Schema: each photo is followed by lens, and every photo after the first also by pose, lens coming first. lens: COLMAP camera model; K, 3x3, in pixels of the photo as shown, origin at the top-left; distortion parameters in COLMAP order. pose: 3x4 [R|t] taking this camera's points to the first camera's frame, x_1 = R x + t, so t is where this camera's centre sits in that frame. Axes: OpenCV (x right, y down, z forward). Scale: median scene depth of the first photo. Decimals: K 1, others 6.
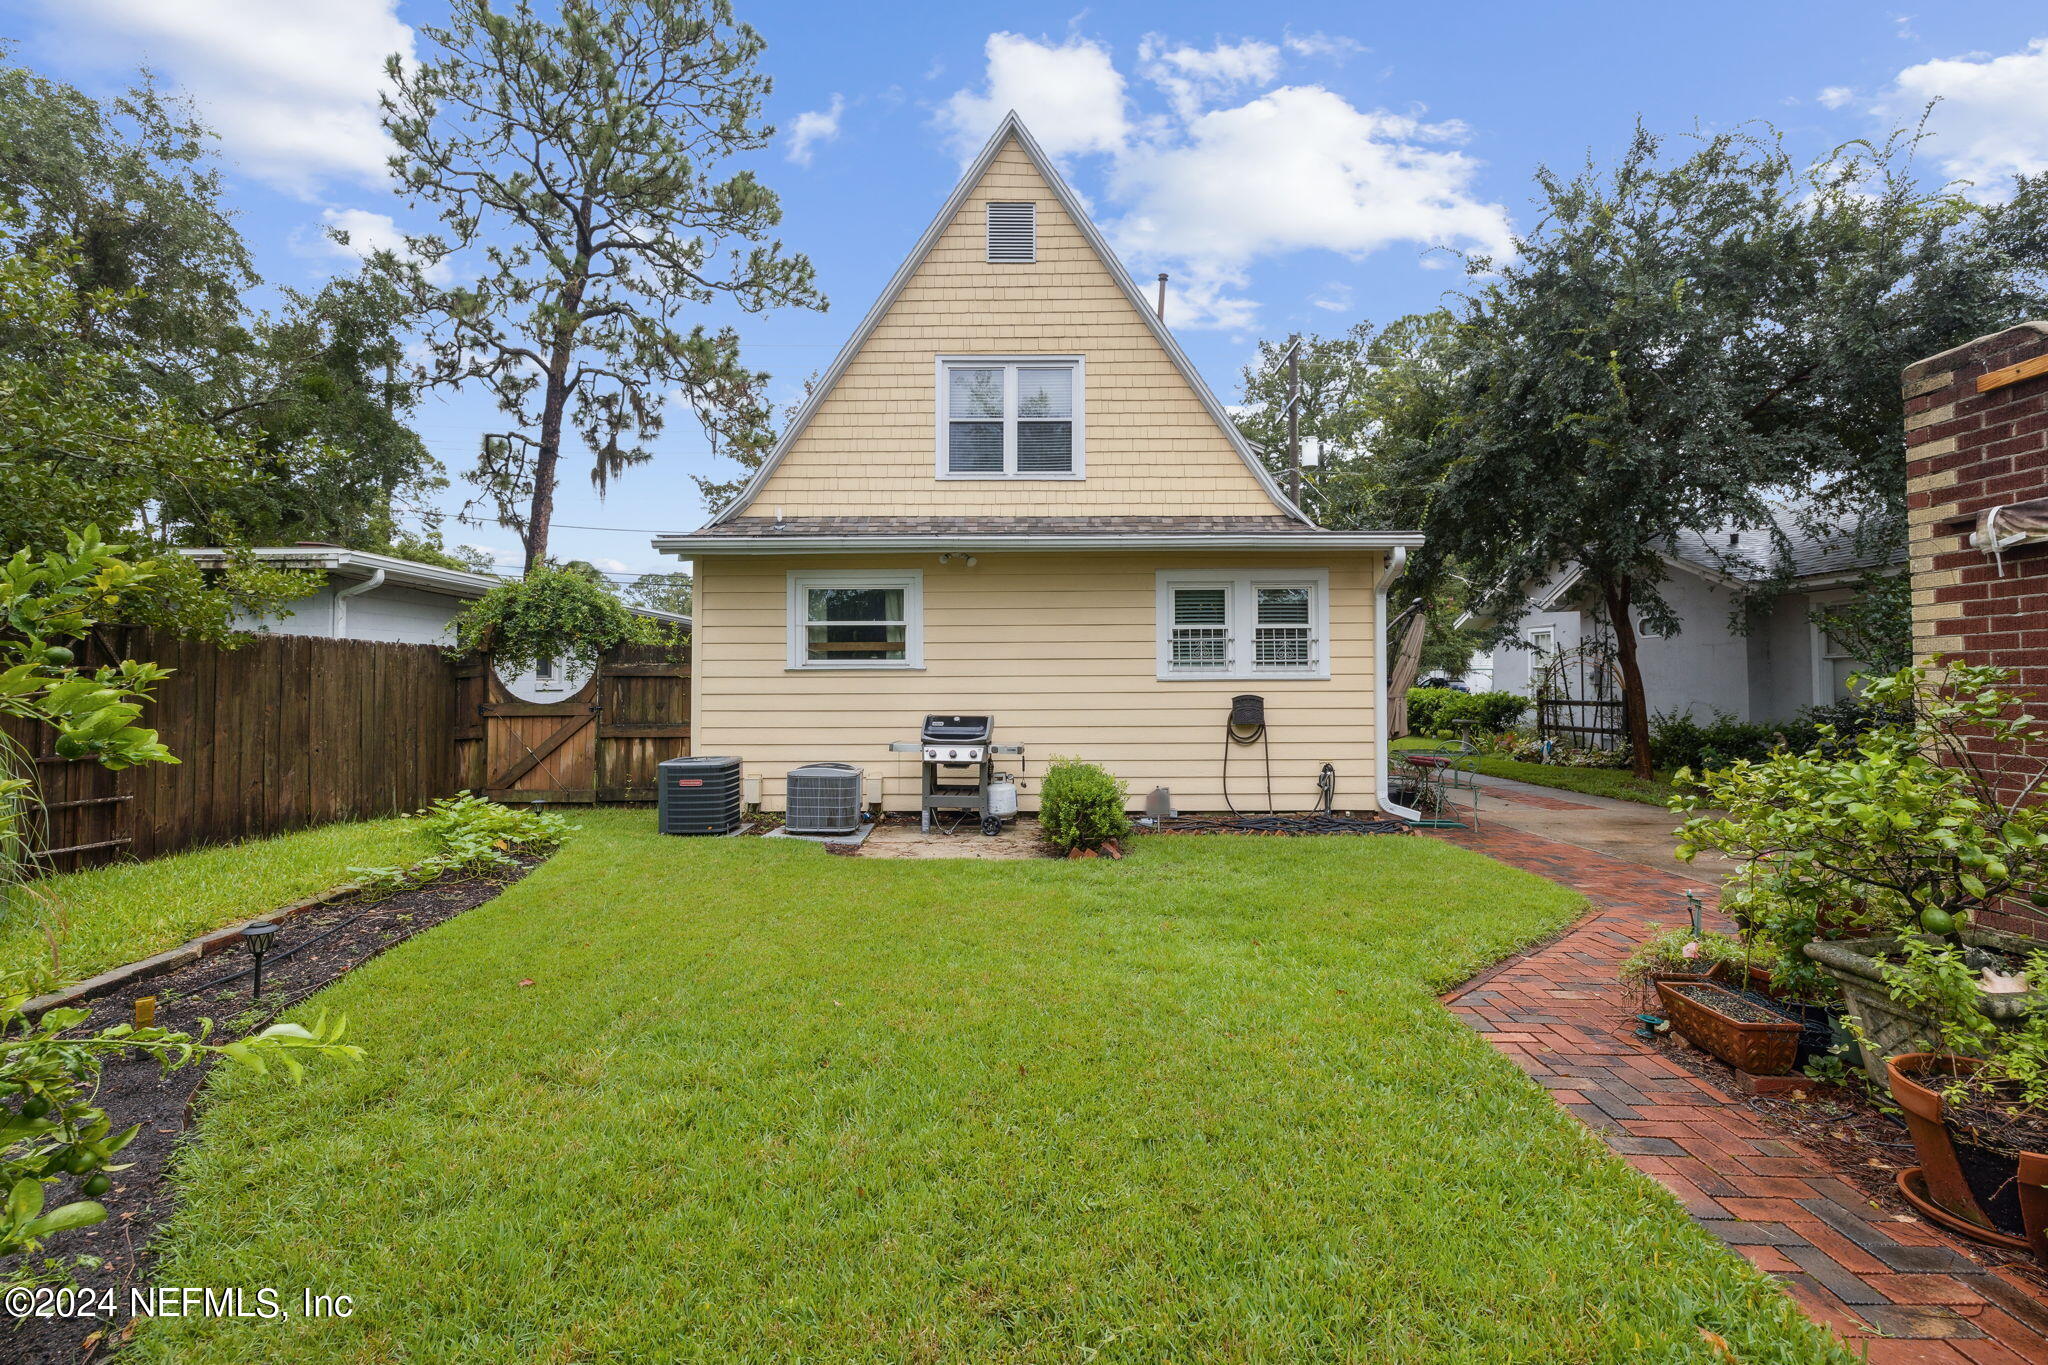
lens RADIAL K [[867.5, 0, 1012.8], [0, 867.5, 671.3], [0, 0, 1]] dist [-0.002424, 0.001068]
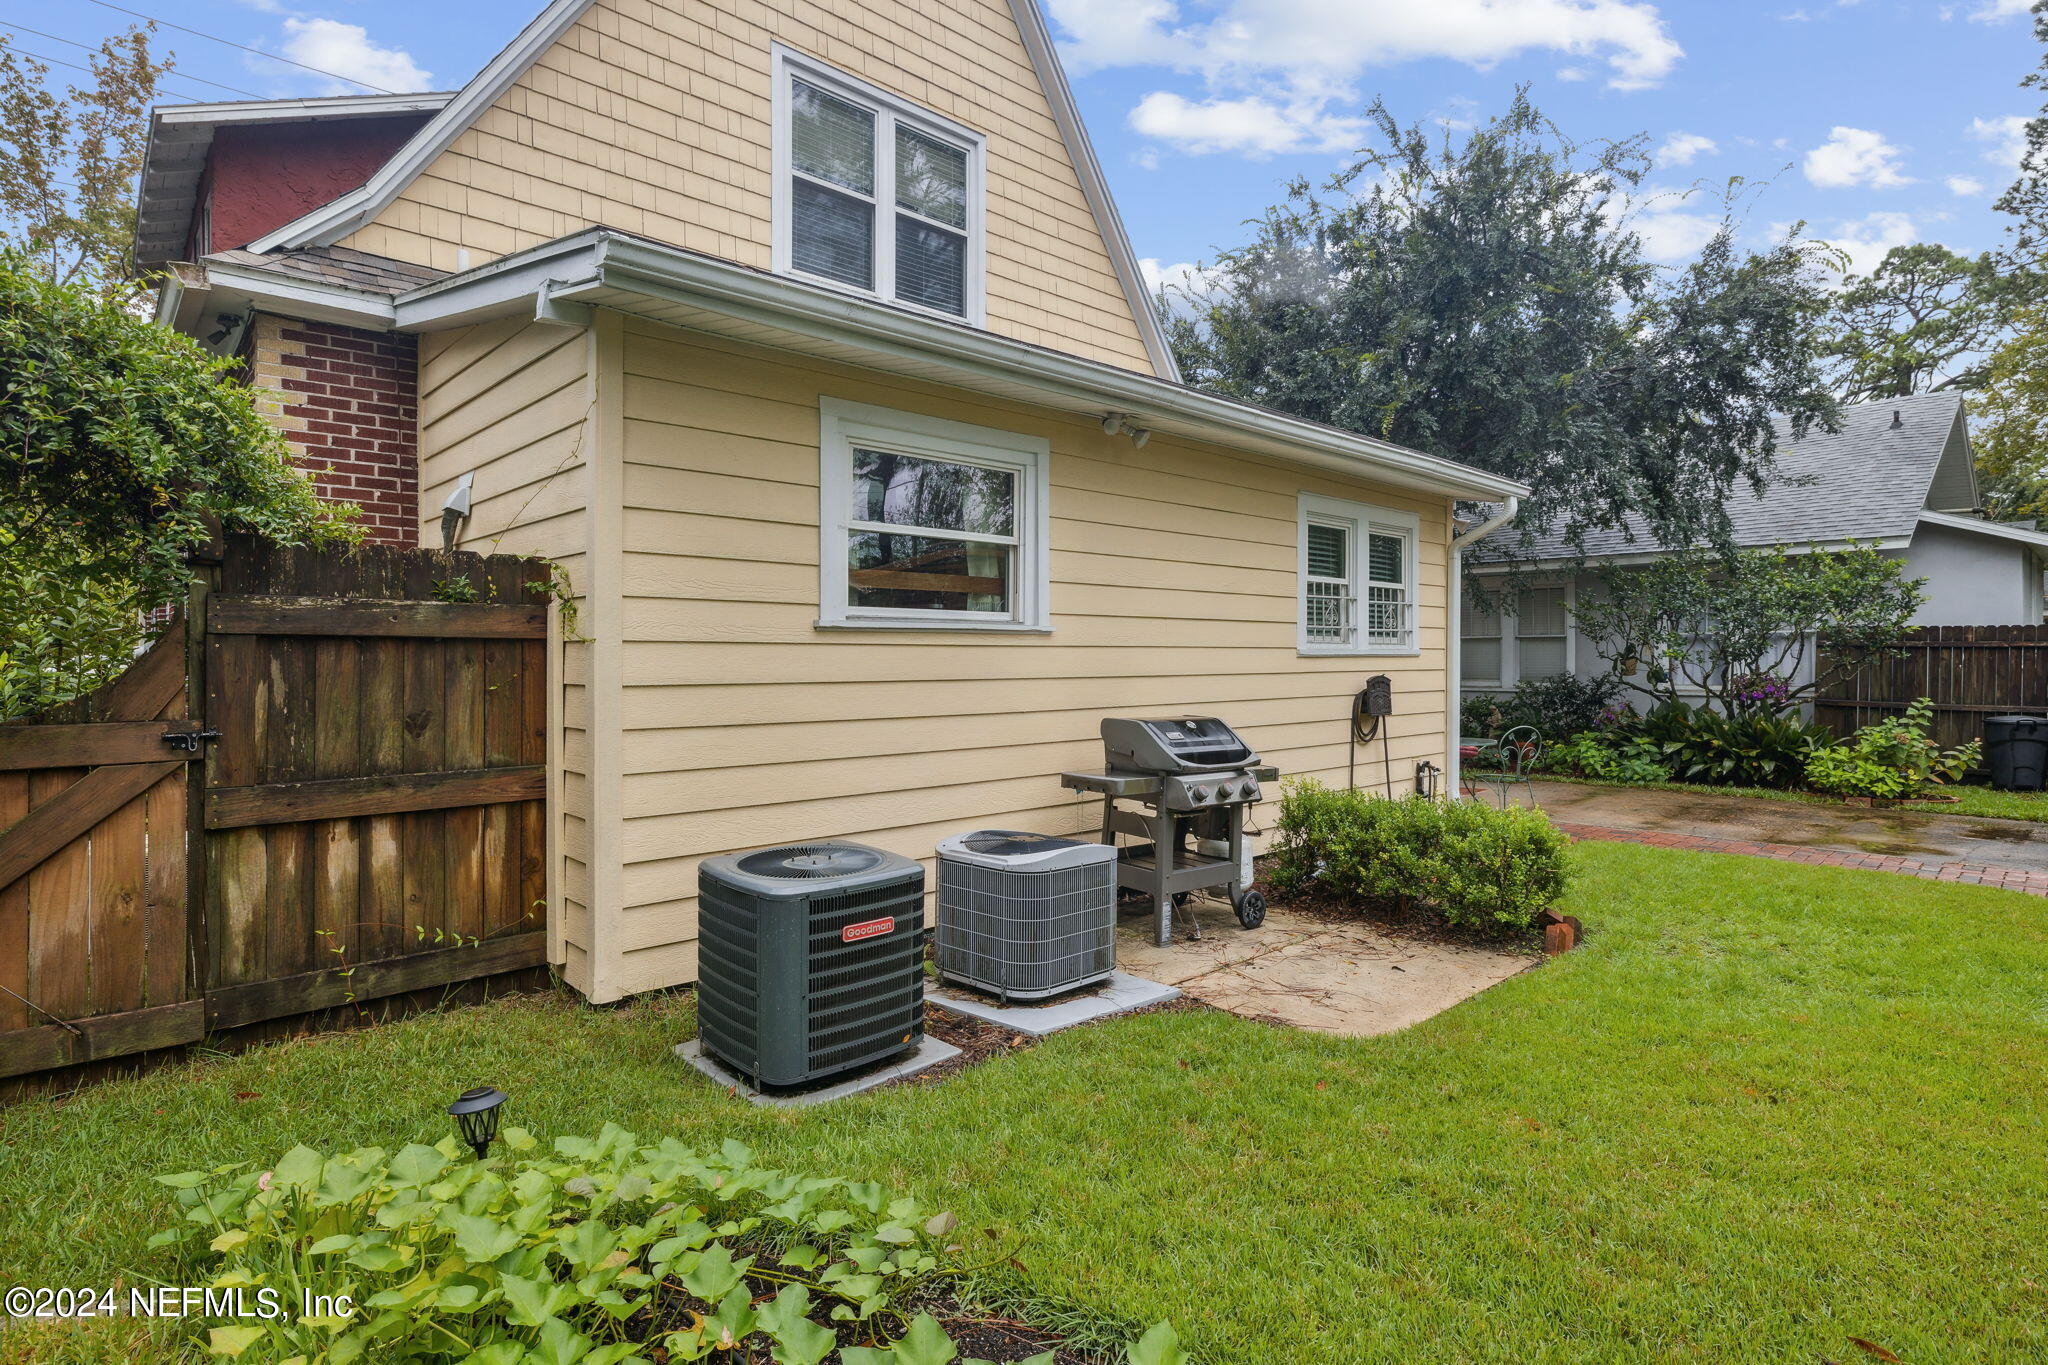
lens RADIAL K [[1036.5, 0, 1015.8], [0, 1036.5, 675.1], [0, 0, 1]] dist [-0.005395, 0.001219]
pose [[0.730683, -0.008098, 0.682668, -0.539731], [-0.011377, 0.999646, 0.024034, 0.008548], [-0.682622, -0.025328, 0.730333, 0.553466]]
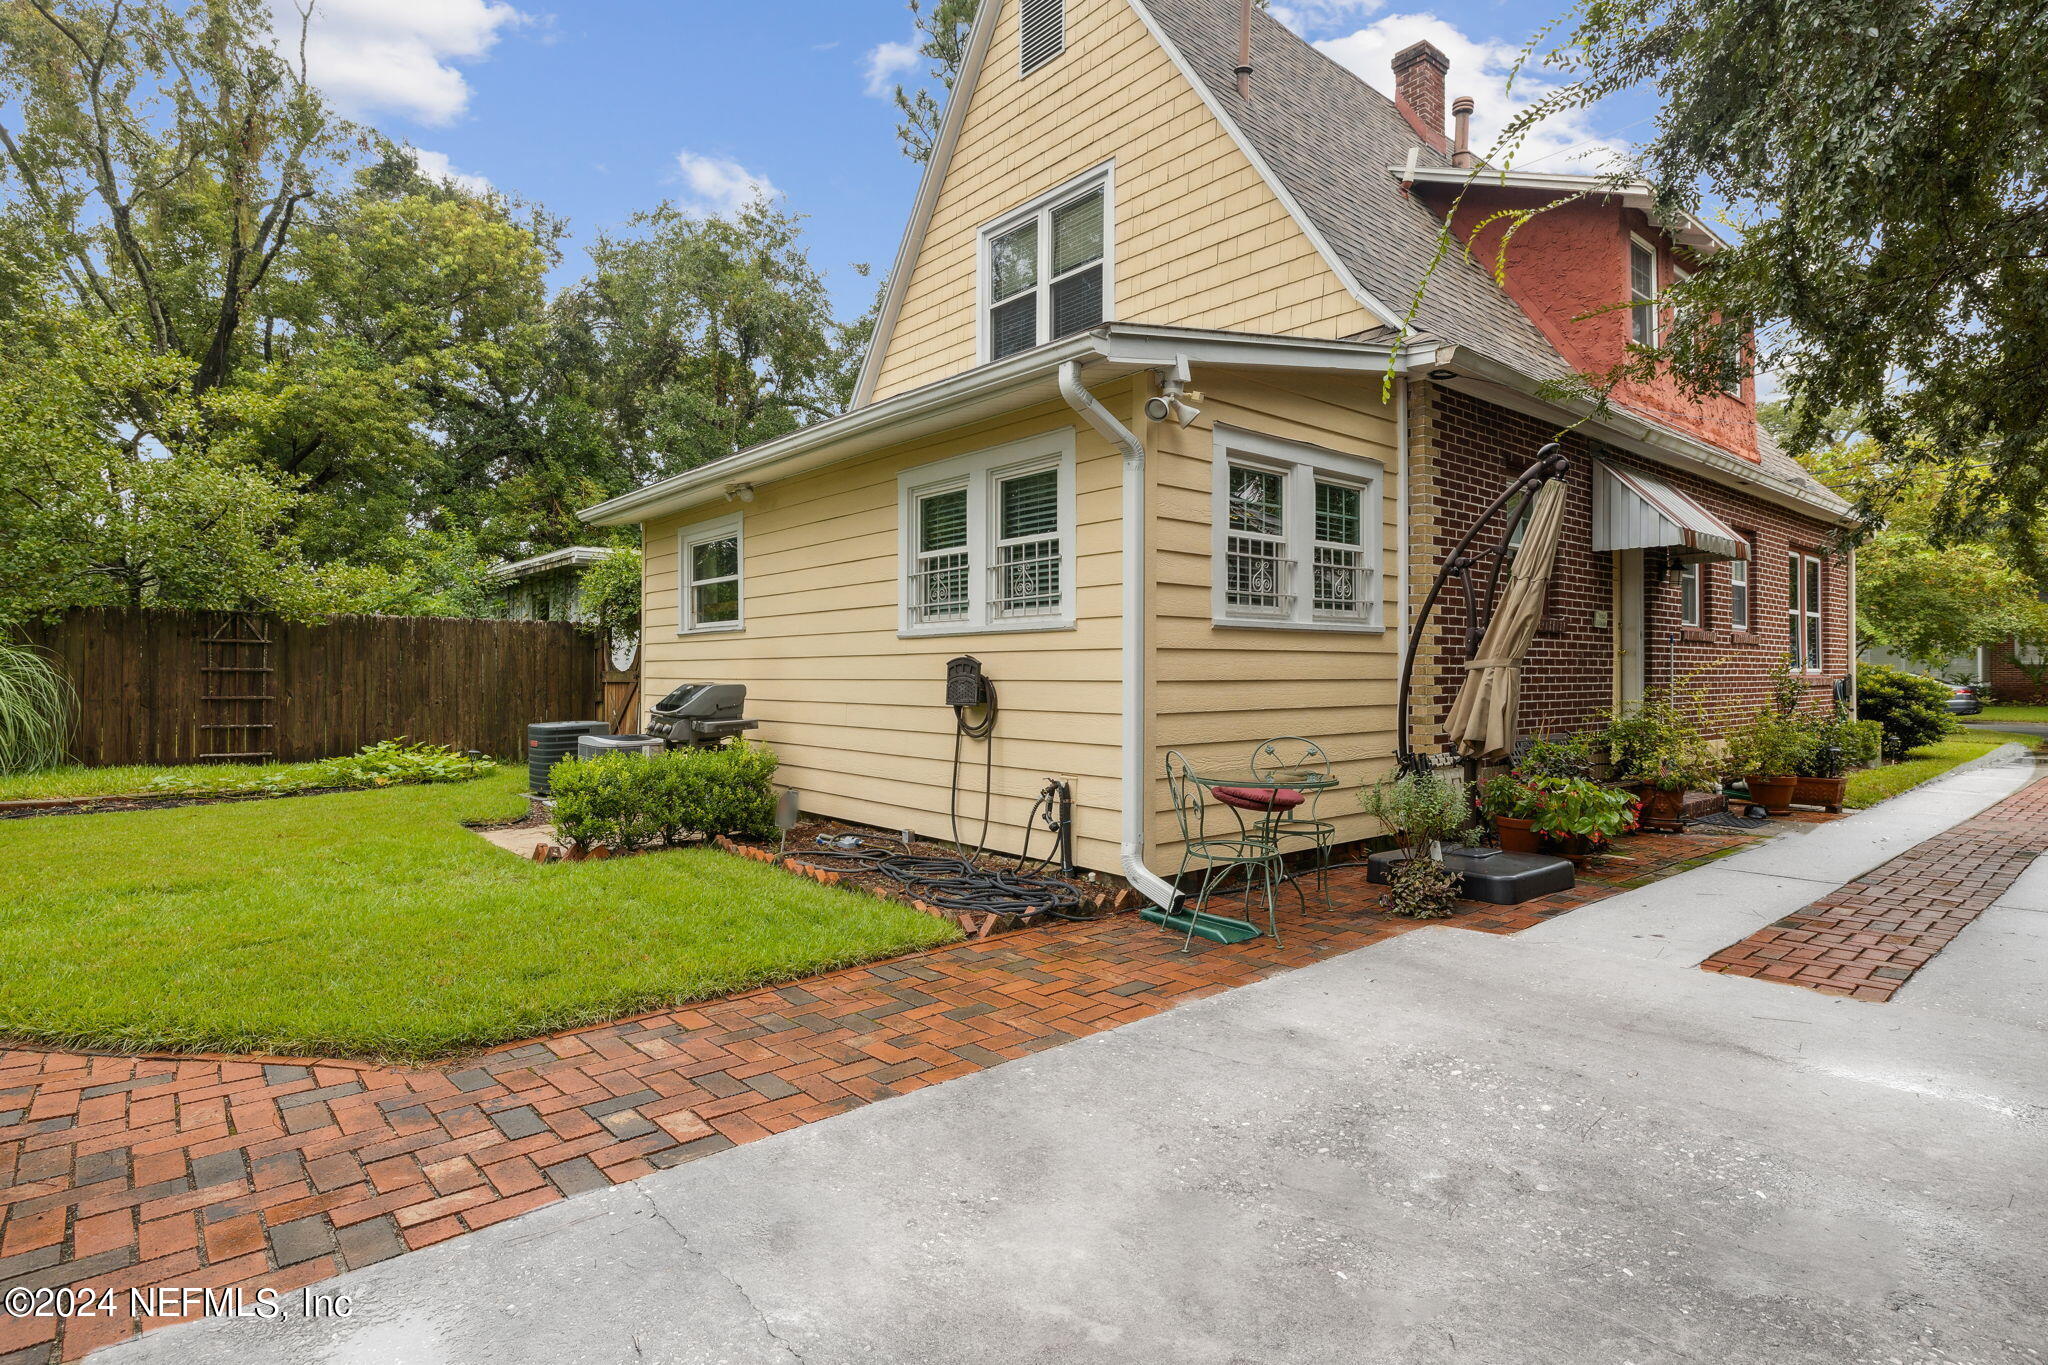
lens RADIAL K [[1036.5, 0, 1028.0], [0, 1036.5, 678.8], [0, 0, 1]] dist [-0.005395, 0.001219]
pose [[0.663247, 0.007272, -0.748366, 0.826950], [0.009099, 0.999801, 0.017779, 0.028825], [0.748346, -0.018601, 0.663048, 0.533934]]
